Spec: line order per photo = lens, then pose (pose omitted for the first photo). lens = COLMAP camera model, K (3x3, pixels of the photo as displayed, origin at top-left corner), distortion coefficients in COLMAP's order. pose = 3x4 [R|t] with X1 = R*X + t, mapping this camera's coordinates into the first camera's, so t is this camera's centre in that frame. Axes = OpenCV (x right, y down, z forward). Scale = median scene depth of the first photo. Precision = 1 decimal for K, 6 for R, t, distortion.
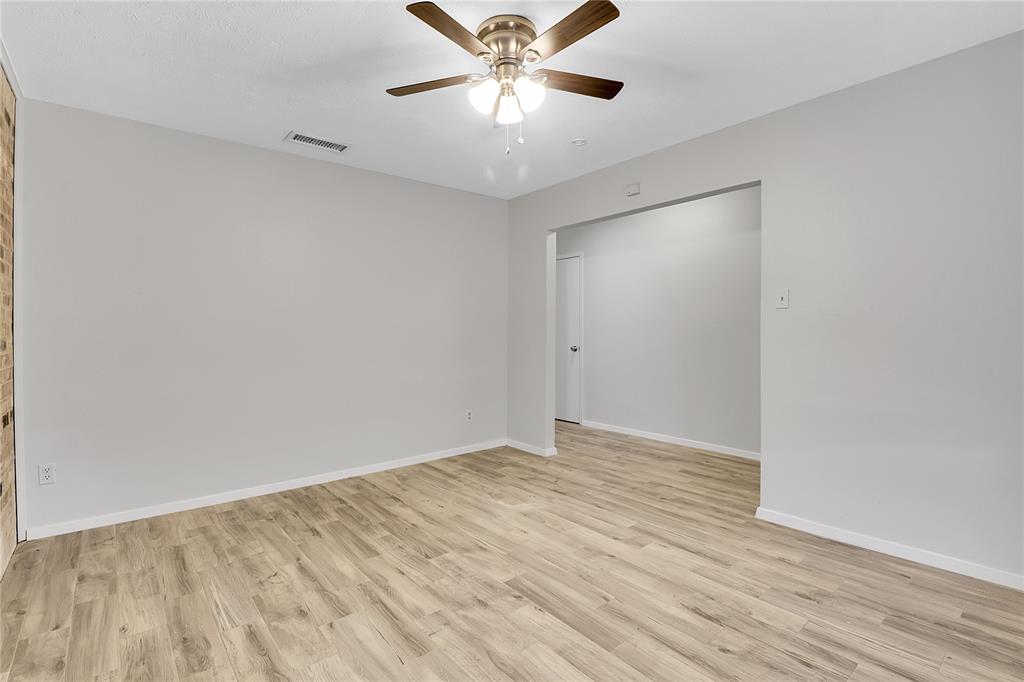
lens RADIAL K [[476.6, 0, 508.6], [0, 476.6, 329.1], [0, 0, 1]] dist [0.001349, -0.013700]
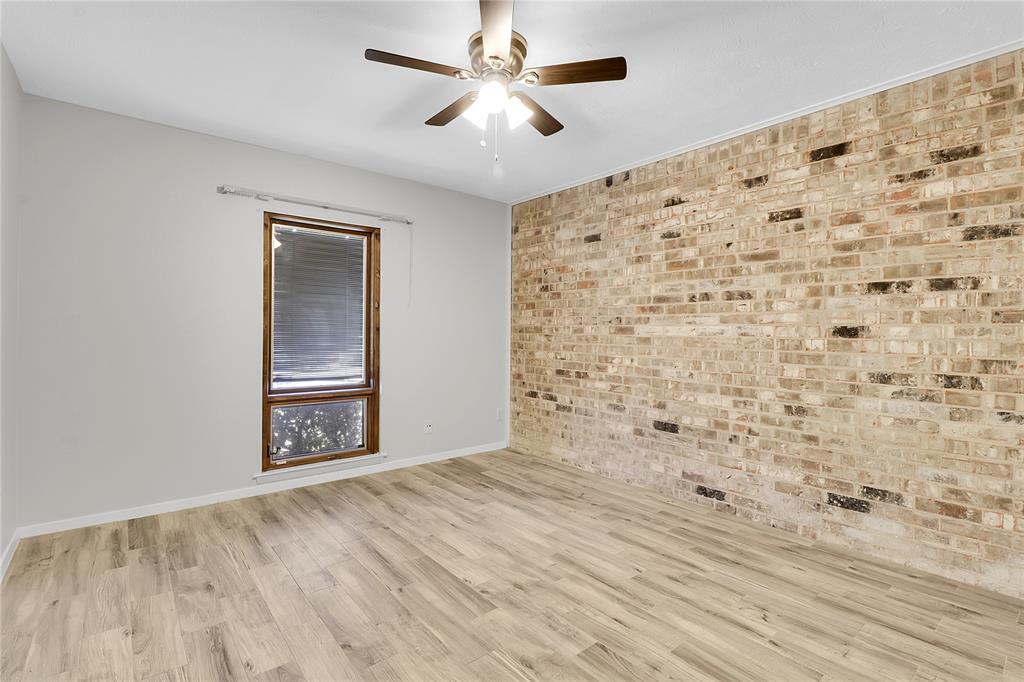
lens RADIAL K [[476.6, 0, 508.6], [0, 476.6, 329.1], [0, 0, 1]] dist [0.001349, -0.013700]
pose [[-0.999947, -0.003458, 0.009688, -0.038844], [-0.003514, 0.999978, -0.005701, 0.000867], [-0.009668, -0.005734, -0.999937, 1.968765]]
